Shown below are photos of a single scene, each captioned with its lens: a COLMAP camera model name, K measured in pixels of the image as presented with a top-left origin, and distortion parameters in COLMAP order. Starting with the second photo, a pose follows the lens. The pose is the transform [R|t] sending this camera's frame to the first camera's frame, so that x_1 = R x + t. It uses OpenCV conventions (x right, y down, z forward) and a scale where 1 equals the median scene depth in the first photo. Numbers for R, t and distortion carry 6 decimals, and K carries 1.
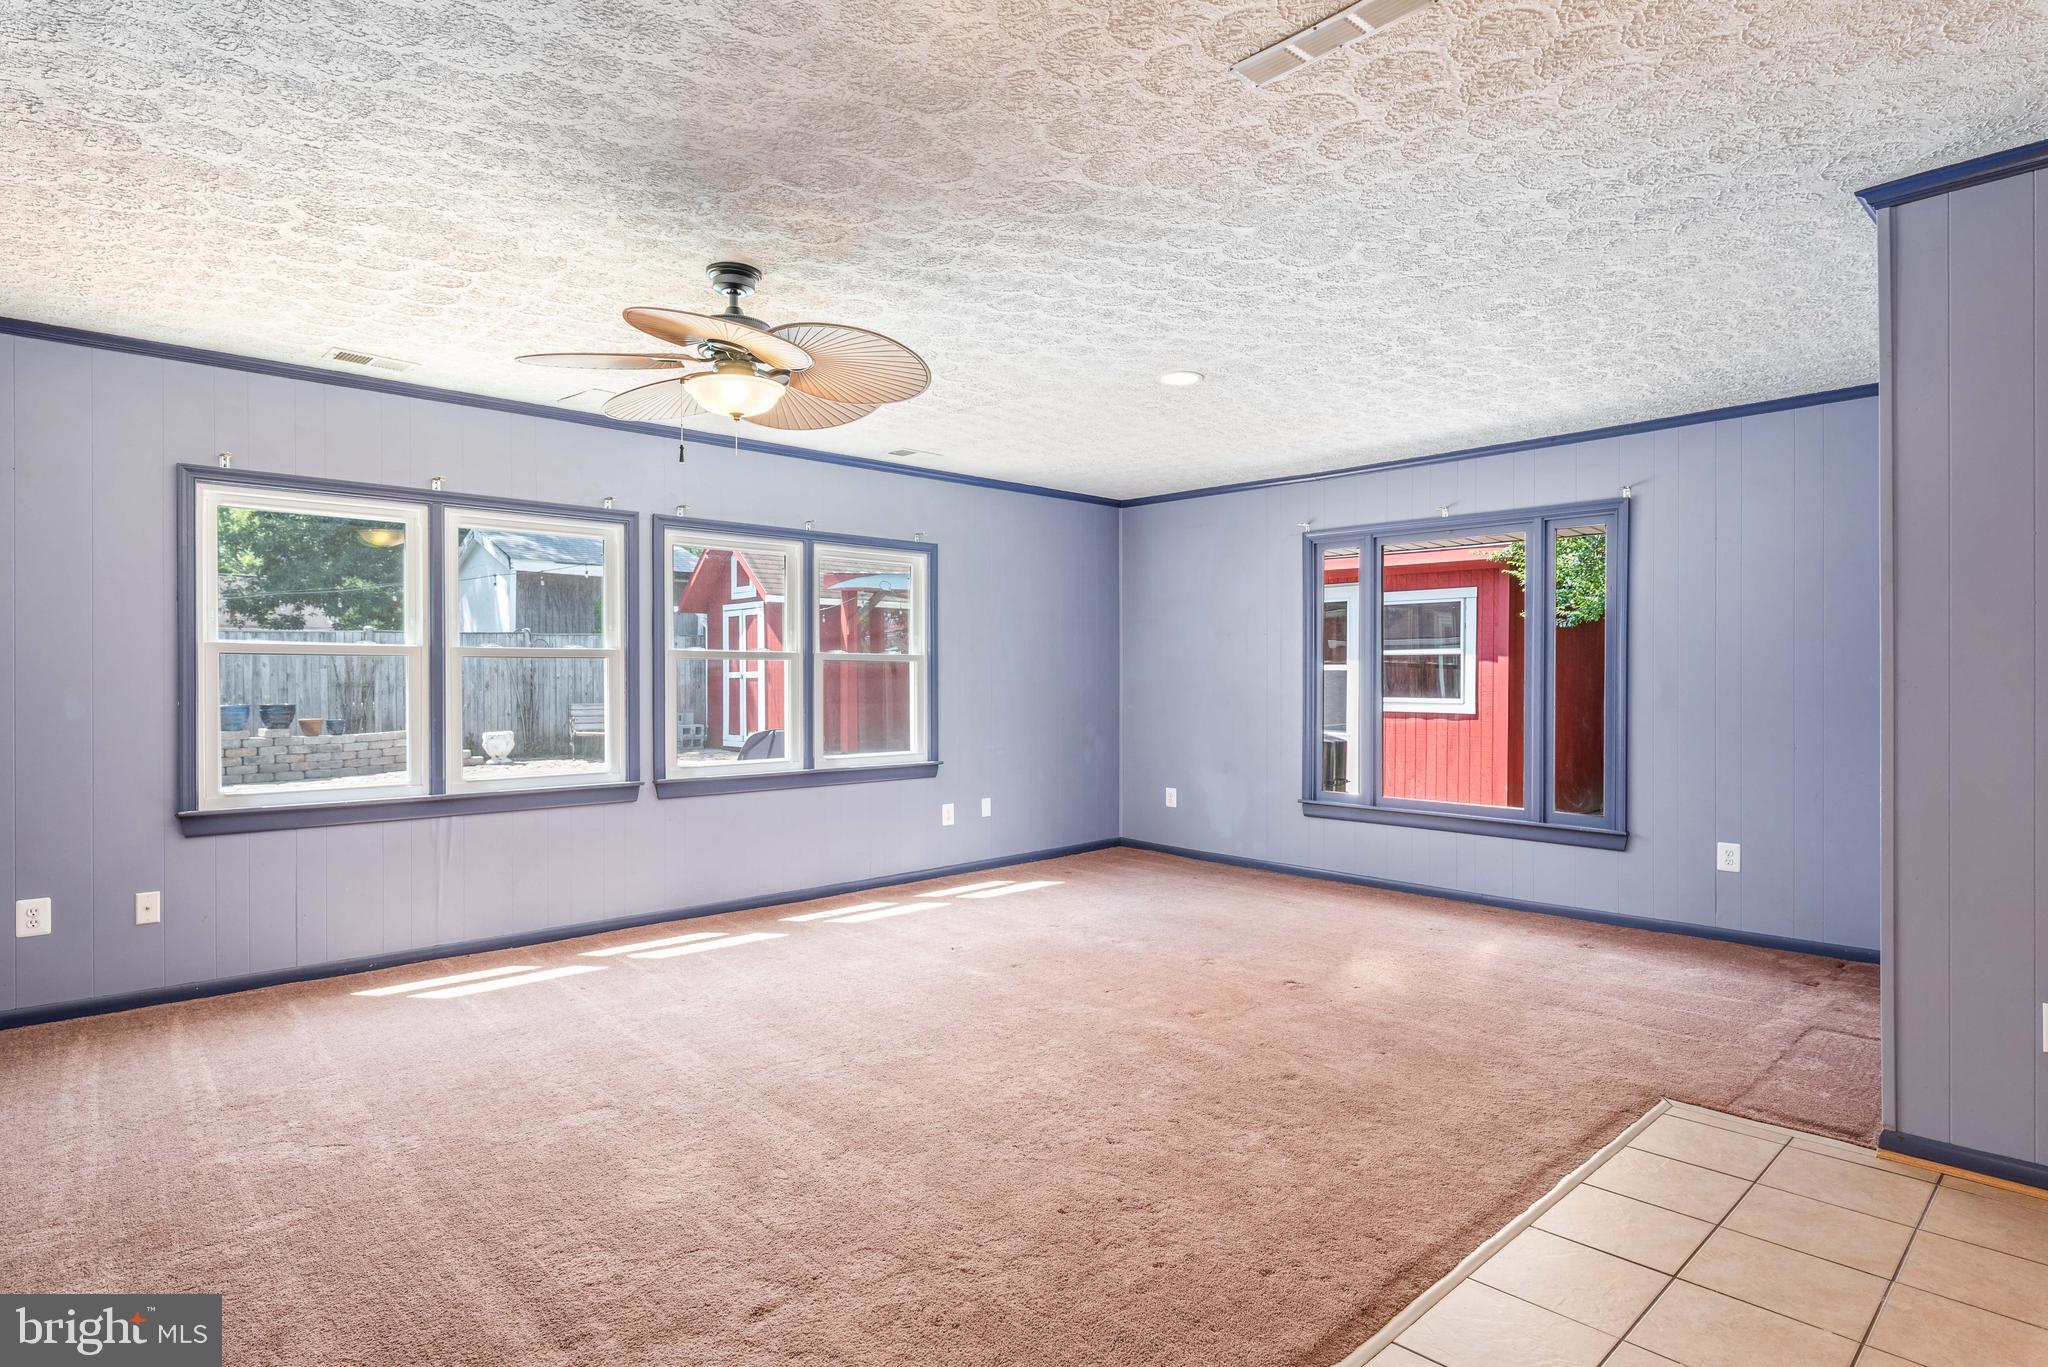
lens RADIAL K [[1086.3, 0, 1027.3], [0, 1086.3, 679.6], [0, 0, 1]] dist [0.000756, -0.000501]
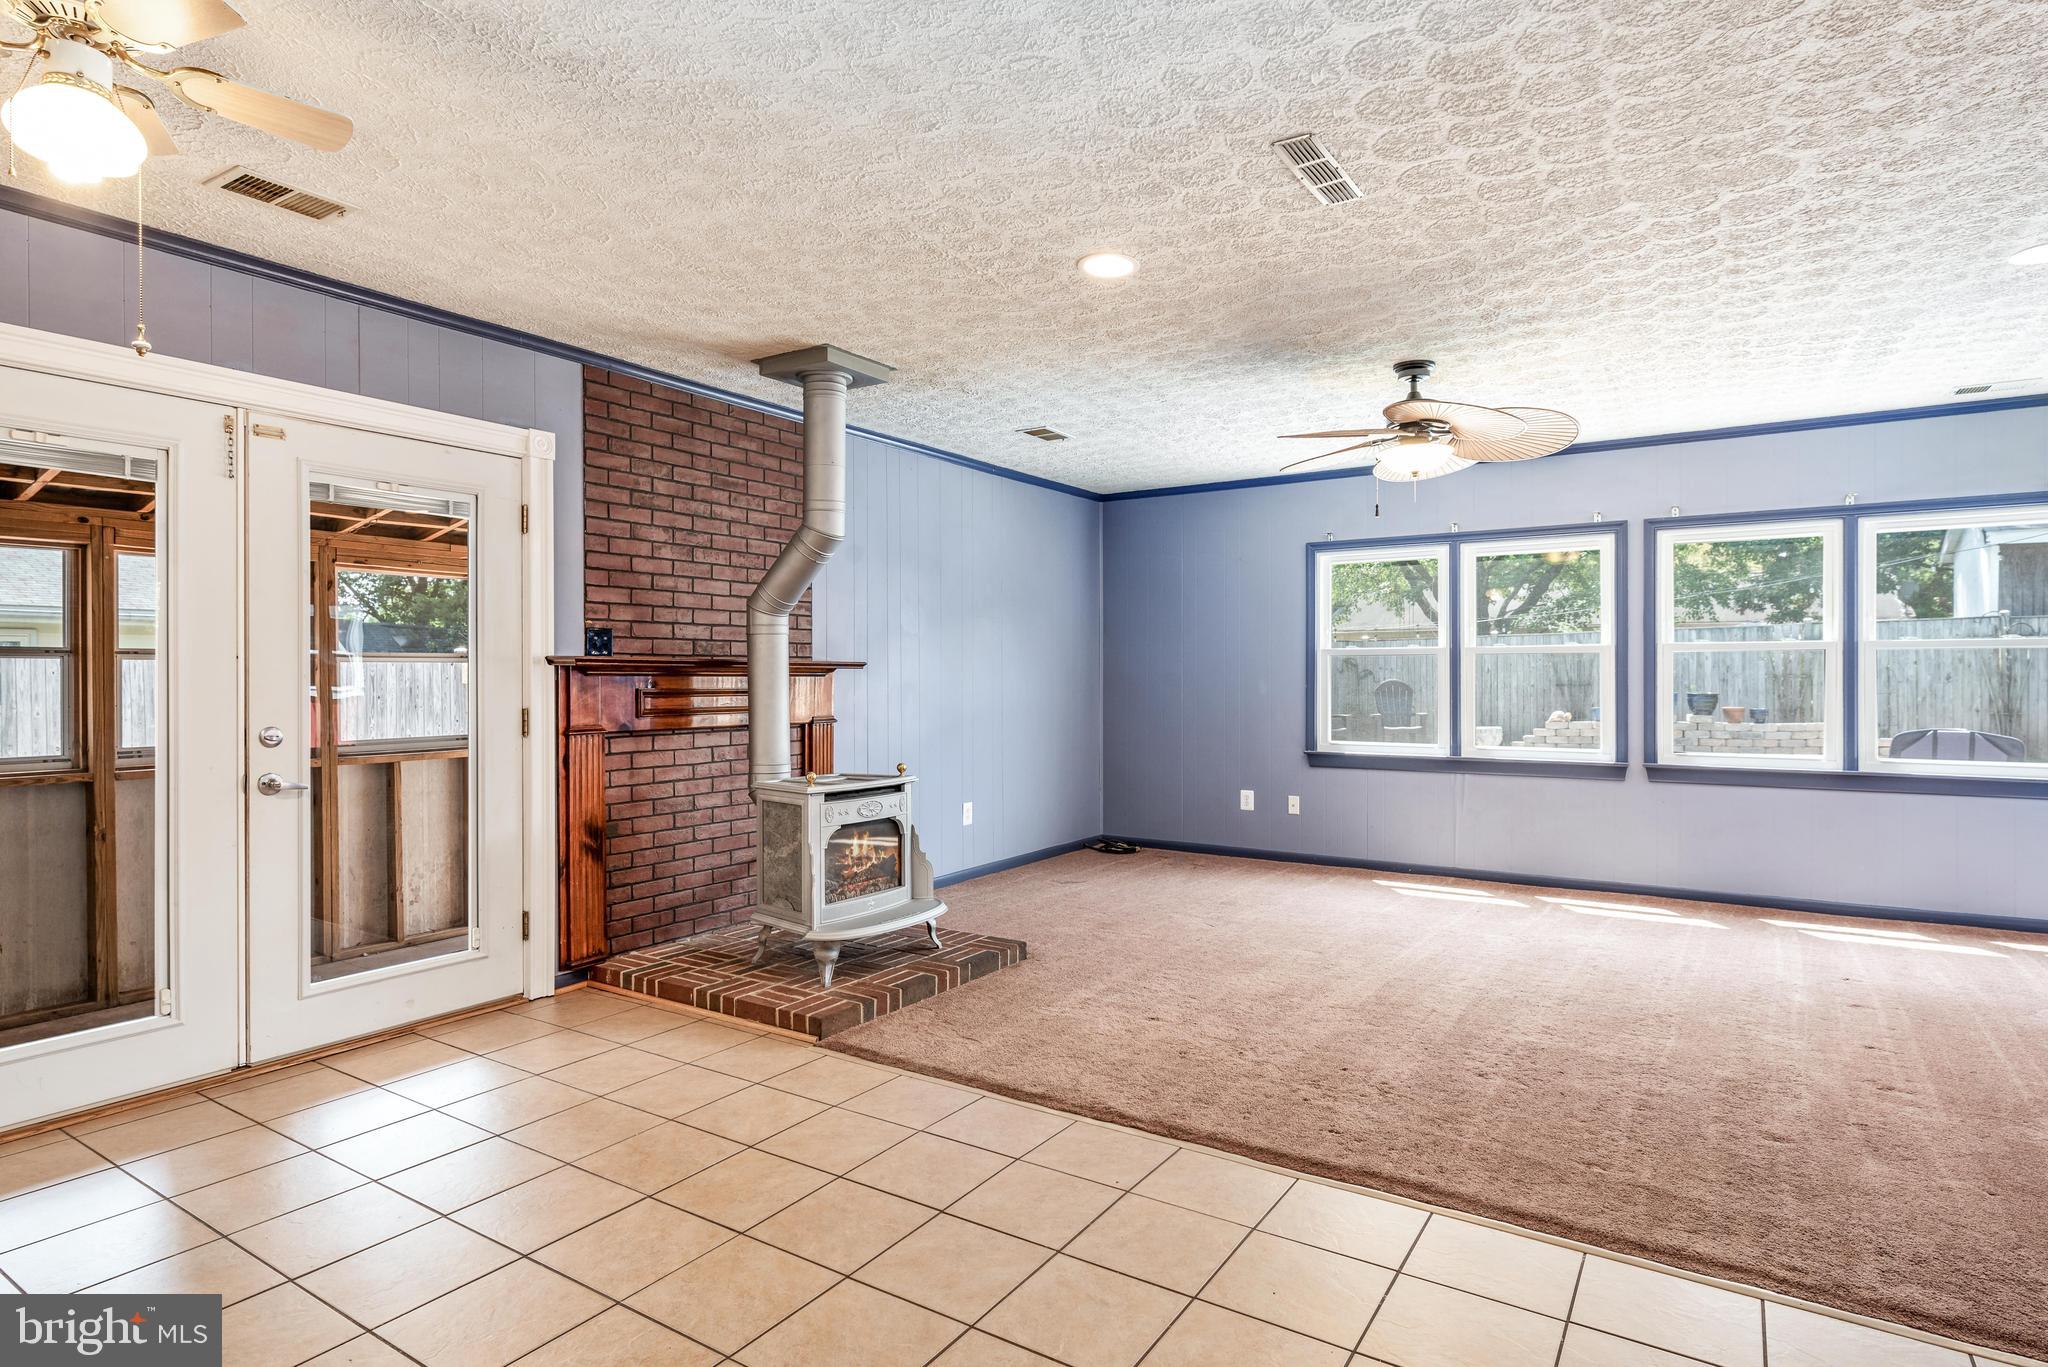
lens RADIAL K [[1086.3, 0, 1024.4], [0, 1086.3, 676.1], [0, 0, 1]] dist [0.000756, -0.000501]
pose [[0.232668, 0.002172, -0.972554, 0.768399], [0.002537, 0.999993, 0.002840, 0.000185], [0.972553, -0.003128, 0.232661, 0.189478]]
